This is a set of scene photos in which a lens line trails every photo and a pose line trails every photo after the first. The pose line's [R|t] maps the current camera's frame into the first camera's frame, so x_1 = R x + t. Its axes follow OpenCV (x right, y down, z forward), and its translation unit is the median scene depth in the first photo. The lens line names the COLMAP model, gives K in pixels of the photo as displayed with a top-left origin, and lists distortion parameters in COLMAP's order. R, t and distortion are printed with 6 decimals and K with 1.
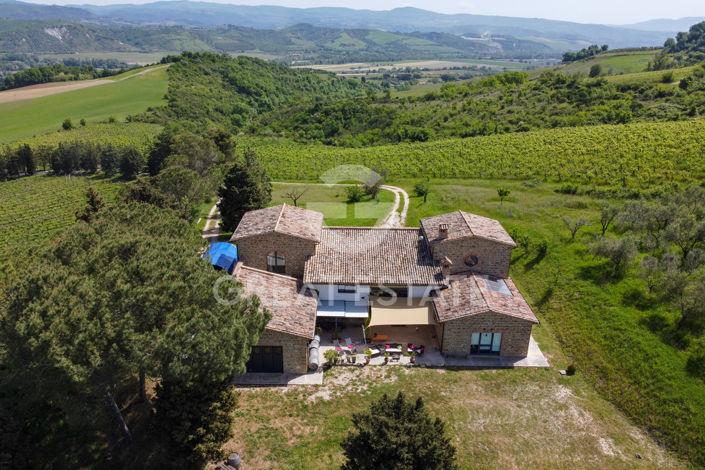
lens RADIAL K [[536.0, 0, 350.1], [0, 536.0, 233.4], [0, 0, 1]] dist [-0.002633, -0.000146]
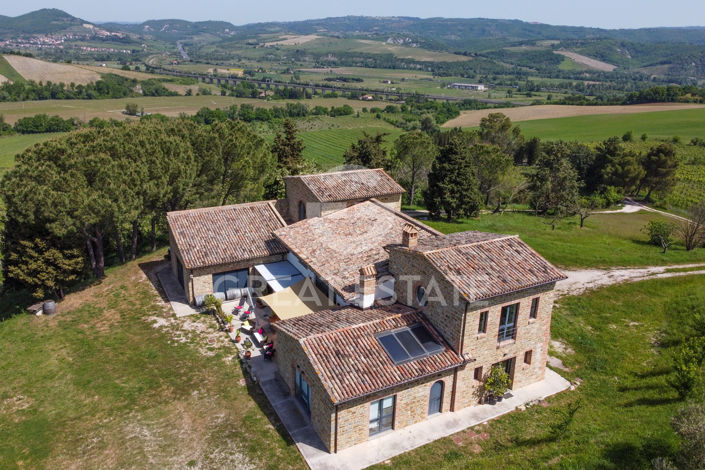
lens RADIAL K [[536.0, 0, 349.1], [0, 536.0, 233.0], [0, 0, 1]] dist [-0.002633, -0.000146]
pose [[0.464579, 0.299363, -0.833395, 0.110618], [-0.335195, 0.930546, 0.147405, -0.012752], [0.819640, 0.210868, 0.532658, 0.095788]]
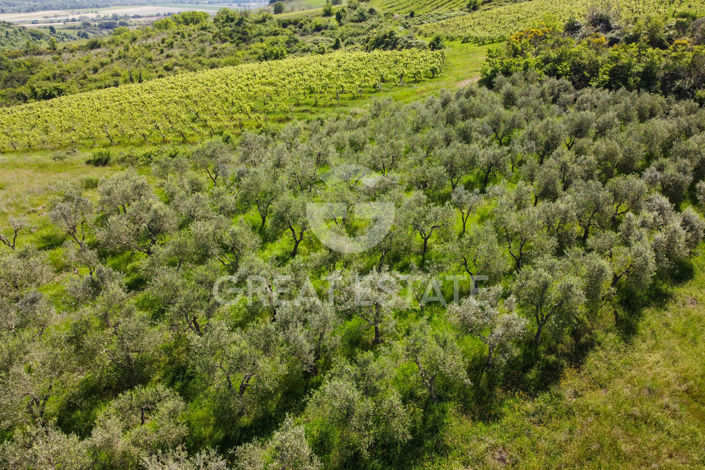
lens RADIAL K [[536.0, 0, 349.9], [0, 536.0, 232.9], [0, 0, 1]] dist [-0.002633, -0.000146]
pose [[0.890202, -0.193652, 0.412359, 0.103496], [0.156305, 0.980043, 0.122815, -0.005455], [-0.427913, -0.044876, 0.902705, 0.057675]]
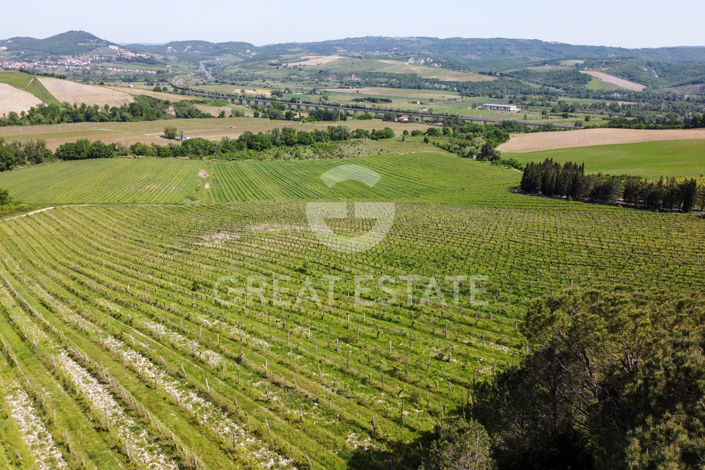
lens RADIAL K [[536.0, 0, 349.9], [0, 536.0, 233.0], [0, 0, 1]] dist [-0.002633, -0.000146]
pose [[0.439622, 0.273864, -0.855413, -0.036051], [-0.337066, 0.933079, 0.125501, 0.001027], [0.832538, 0.233158, 0.502512, 0.047978]]
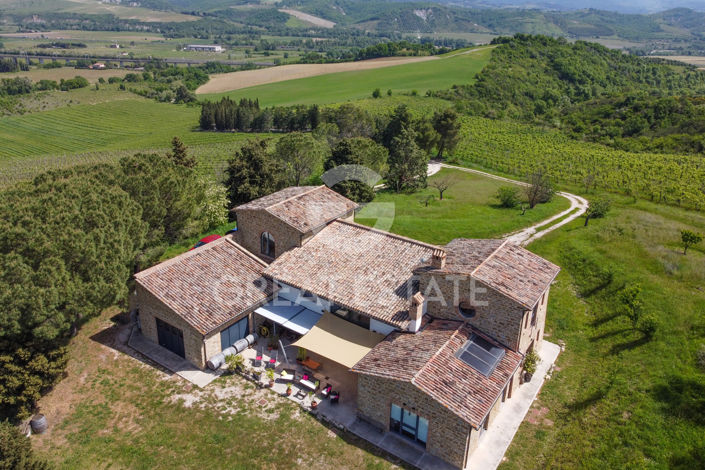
lens RADIAL K [[536.0, 0, 349.9], [0, 536.0, 213.8], [0, 0, 1]] dist [-0.002633, -0.000146]
pose [[0.819072, 0.213882, -0.532330, 0.073541], [-0.216536, 0.974528, 0.058376, -0.013112], [0.531256, 0.067454, 0.844522, 0.049820]]
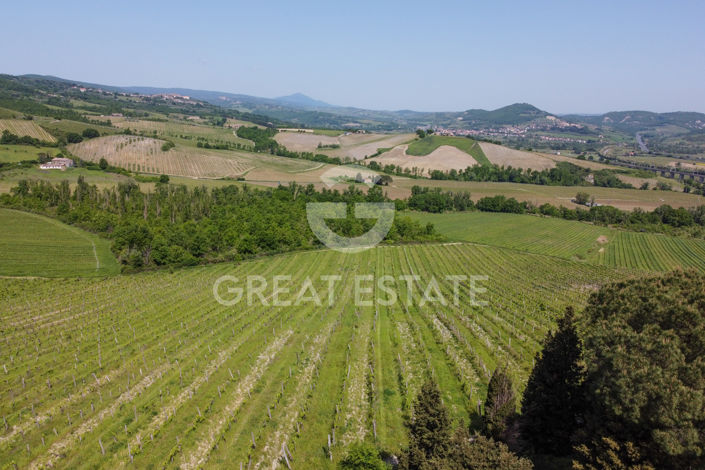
lens RADIAL K [[536.0, 0, 350.5], [0, 536.0, 232.6], [0, 0, 1]] dist [-0.002633, -0.000146]
pose [[-0.287451, 0.179699, -0.940787, 0.057567], [-0.372847, 0.883770, 0.282729, -0.004381], [0.882245, 0.432041, -0.187040, 0.067328]]
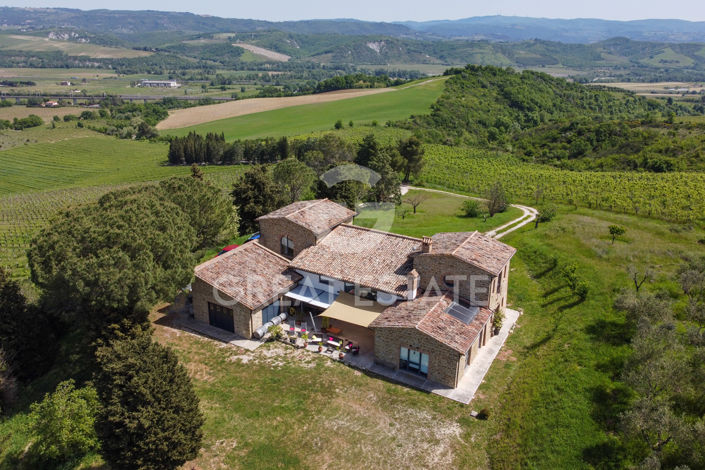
lens RADIAL K [[536.0, 0, 349.7], [0, 536.0, 233.6], [0, 0, 1]] dist [-0.002633, -0.000146]
pose [[0.863206, 0.169592, -0.475515, 0.083538], [-0.180500, 0.983305, 0.023032, -0.003480], [0.471482, 0.065949, 0.879406, 0.010885]]
